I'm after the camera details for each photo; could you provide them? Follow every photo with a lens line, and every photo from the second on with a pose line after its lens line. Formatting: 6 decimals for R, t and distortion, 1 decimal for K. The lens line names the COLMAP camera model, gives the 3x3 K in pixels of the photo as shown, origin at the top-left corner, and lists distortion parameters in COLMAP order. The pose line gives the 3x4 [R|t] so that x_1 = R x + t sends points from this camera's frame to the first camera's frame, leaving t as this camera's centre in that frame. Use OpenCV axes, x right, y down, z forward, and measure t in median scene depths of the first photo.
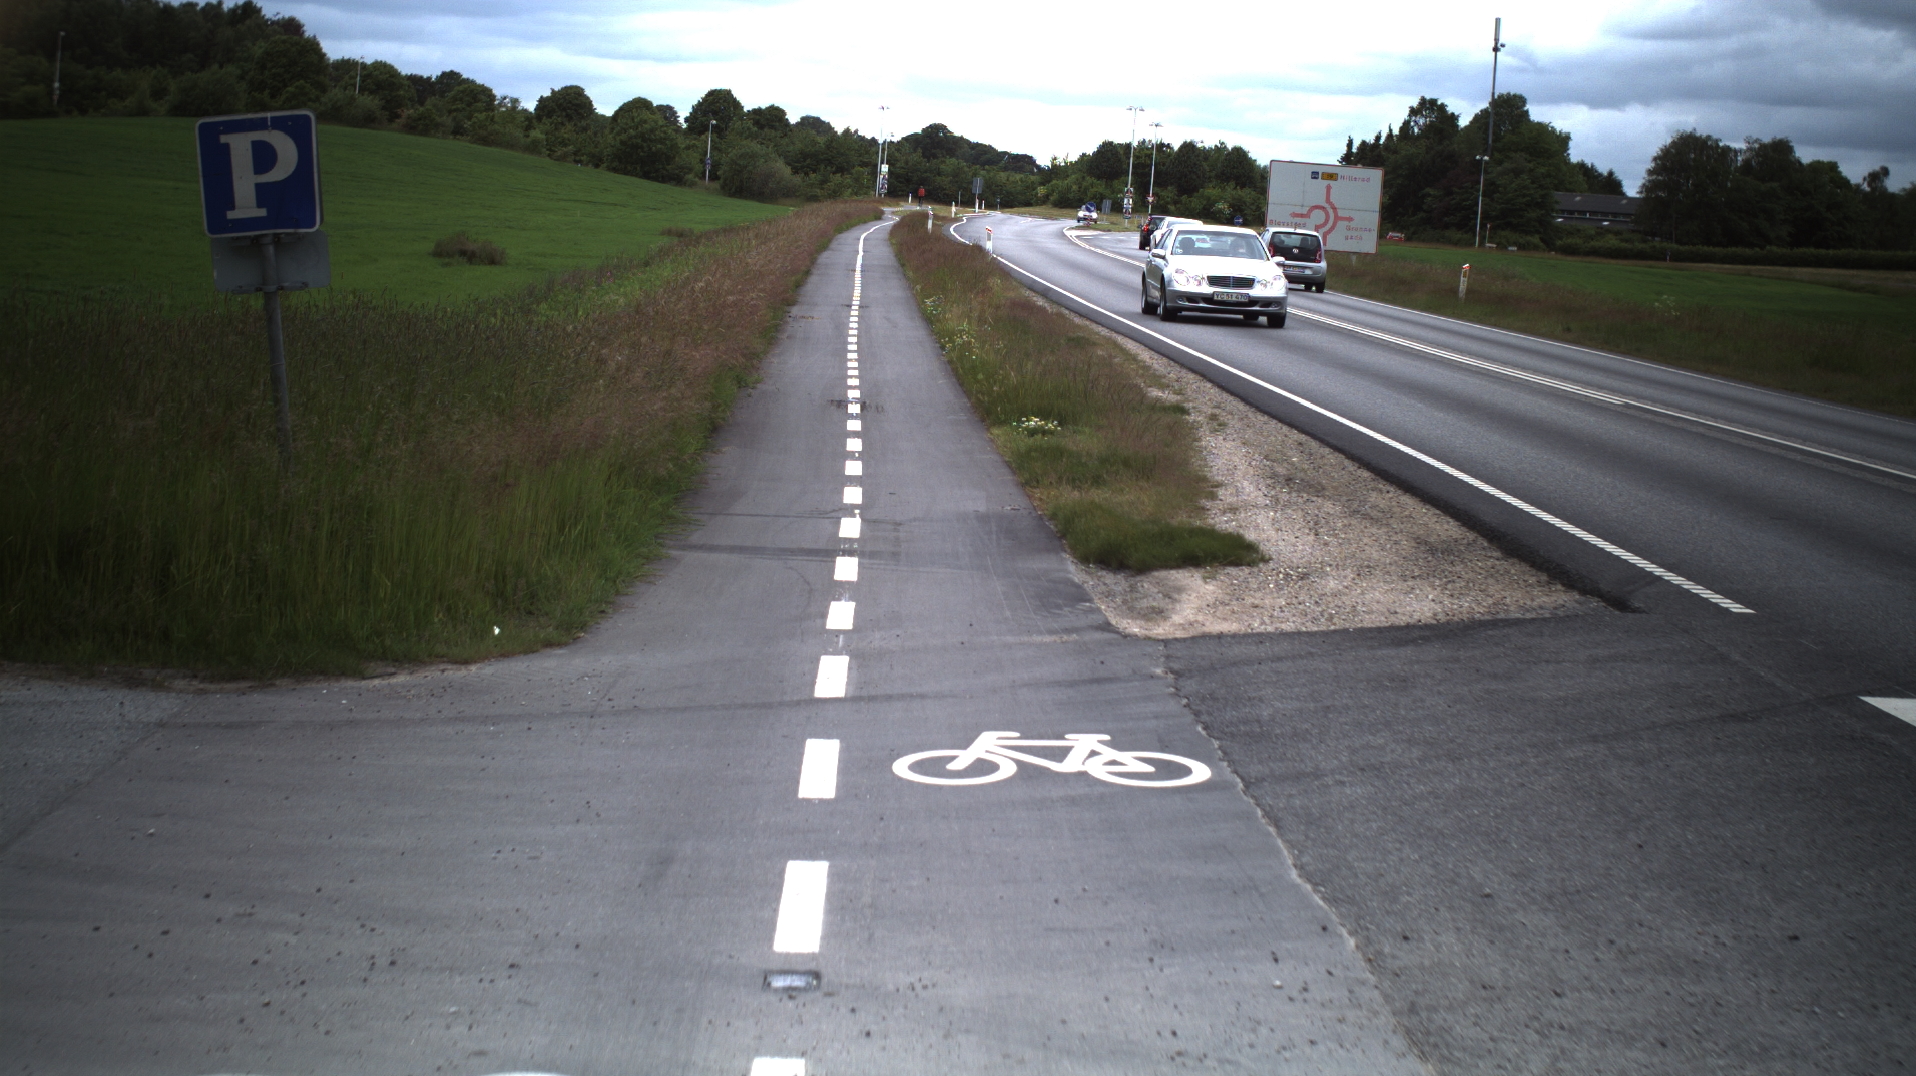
lens RADIAL K [[3415.8, 0, 958.0], [0, 3415.8, 538.0], [0, 0, 1]] dist [-0.290664, 0.348583]
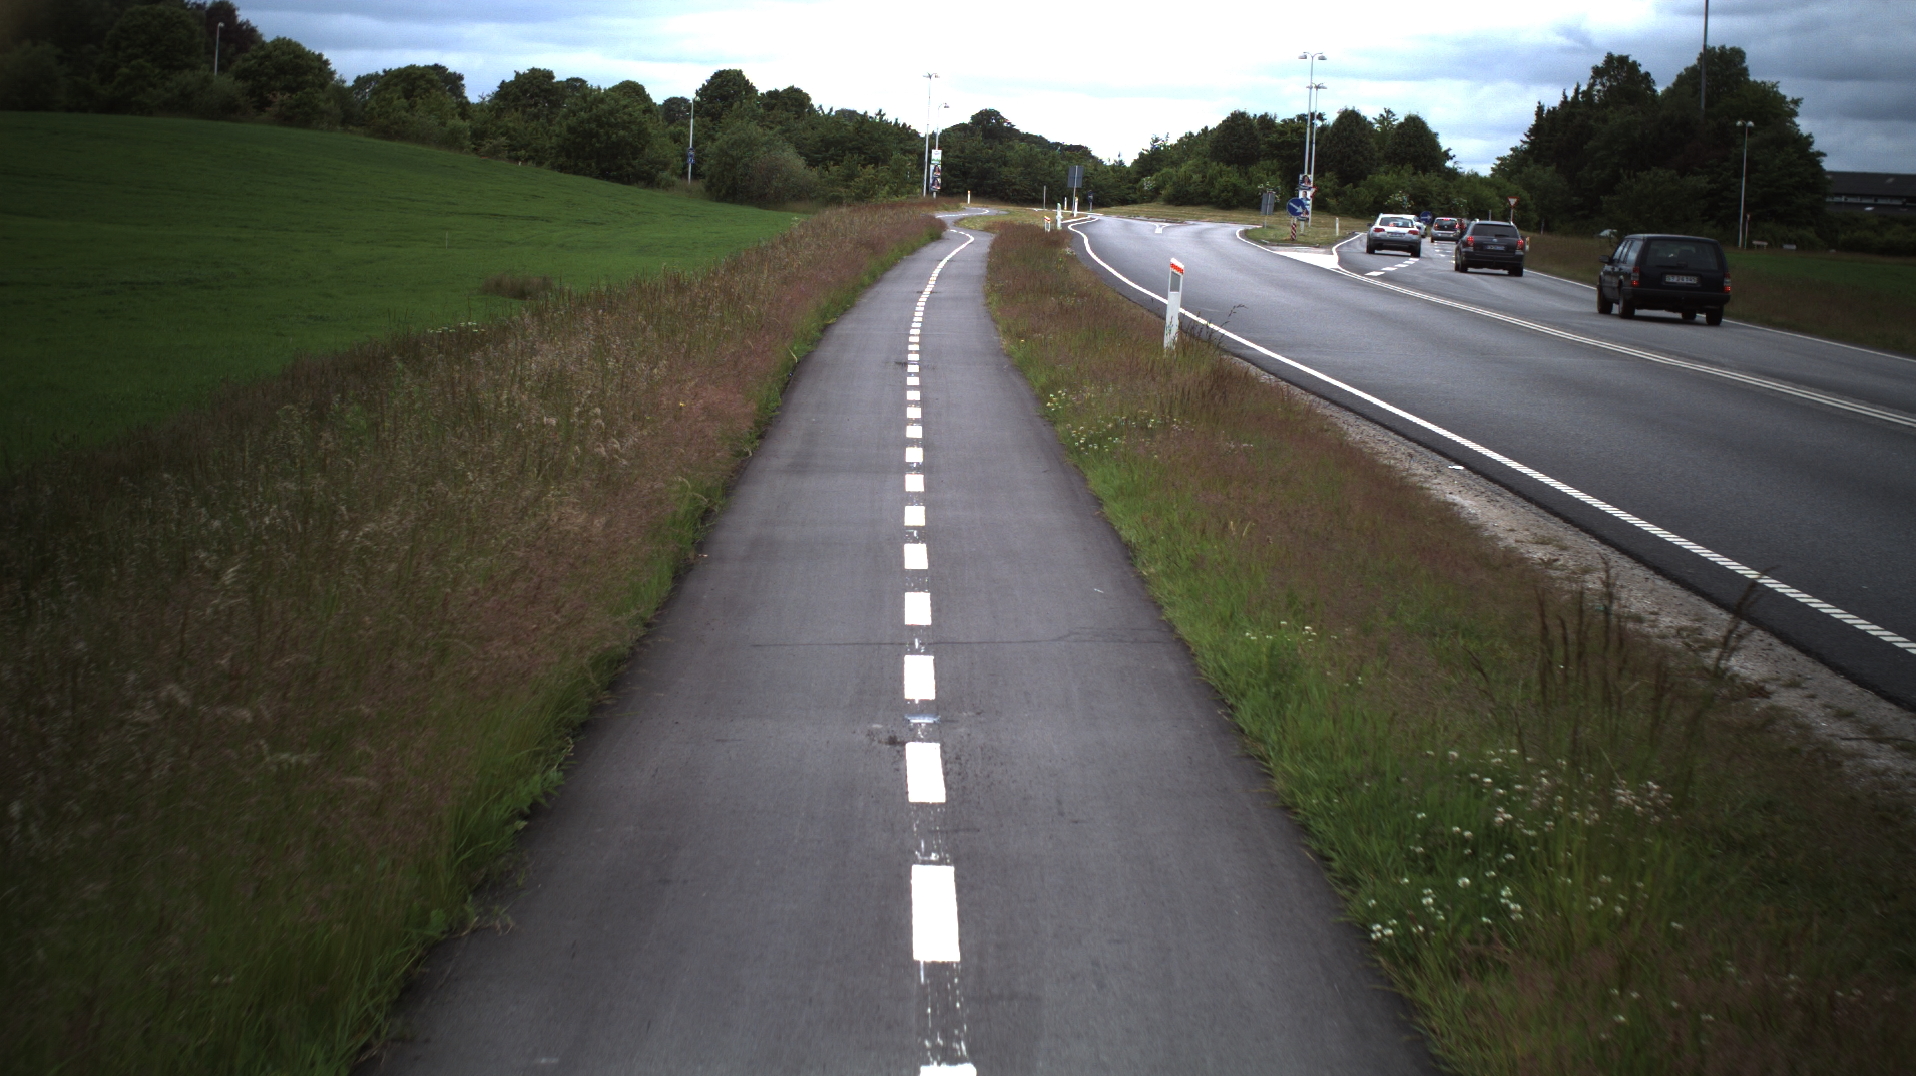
lens RADIAL K [[3415.8, 0, 958.0], [0, 3415.8, 538.0], [0, 0, 1]] dist [-0.290664, 0.348583]
pose [[0.999612, -0.023683, -0.014645, -0.007807], [0.023699, 0.999719, 0.000934, -0.027532], [0.014619, -0.001281, 0.999892, 0.270797]]
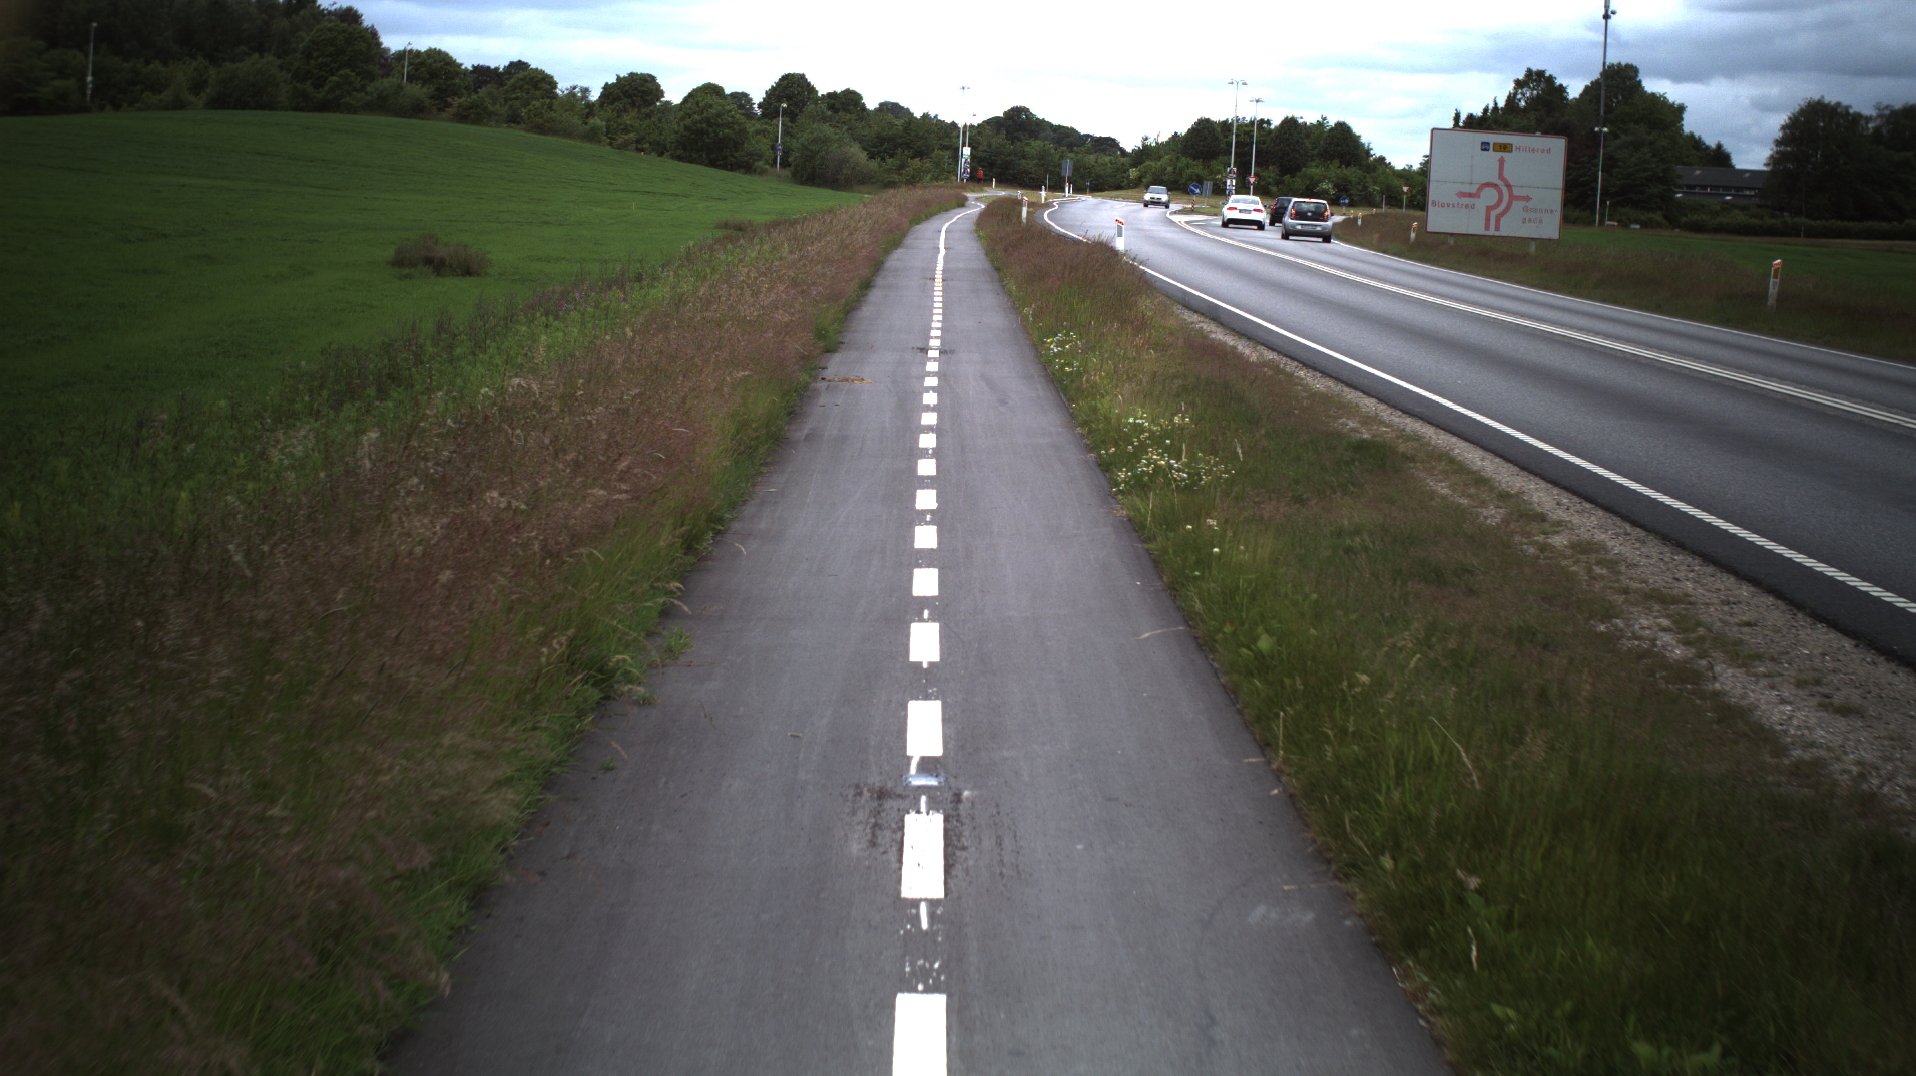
lens RADIAL K [[3415.8, 0, 958.0], [0, 3415.8, 538.0], [0, 0, 1]] dist [-0.290664, 0.348583]
pose [[0.999564, -0.015121, -0.025357, -0.001658], [0.015230, 0.999876, 0.004085, -0.005810], [0.025292, -0.004469, 0.999670, 0.060064]]
